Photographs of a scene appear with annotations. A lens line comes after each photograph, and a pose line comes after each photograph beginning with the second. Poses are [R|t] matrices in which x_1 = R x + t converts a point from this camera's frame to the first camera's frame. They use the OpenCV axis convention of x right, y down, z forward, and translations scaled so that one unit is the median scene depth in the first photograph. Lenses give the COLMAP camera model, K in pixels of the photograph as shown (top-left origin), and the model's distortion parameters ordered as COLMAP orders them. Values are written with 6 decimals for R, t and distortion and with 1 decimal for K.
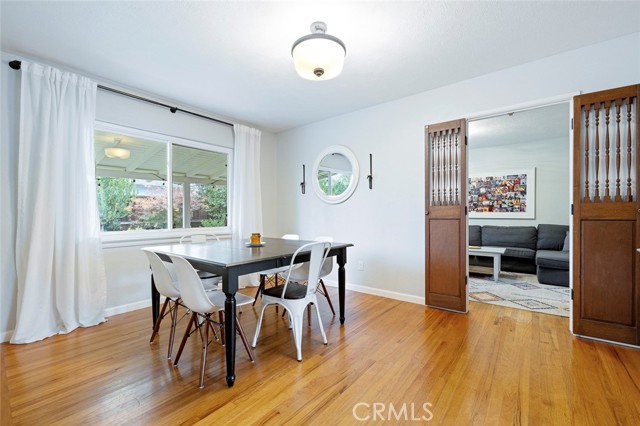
lens RADIAL K [[278.5, 0, 317.8], [0, 278.5, 215.9], [0, 0, 1]] dist [-0.003032, -0.000220]
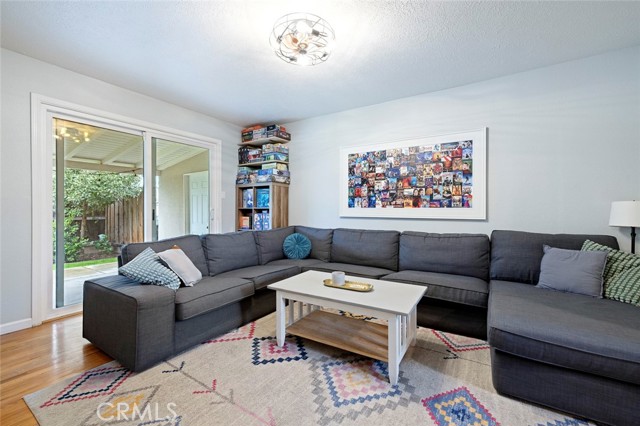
lens RADIAL K [[265.9, 0, 322.0], [0, 265.9, 208.4], [0, 0, 1]] dist [-0.000338, -0.000031]
pose [[0.994284, 0.004513, 0.106675, 0.381431], [-0.003583, 0.999954, -0.008911, -0.006431], [-0.106710, 0.008478, 0.994254, 0.486422]]
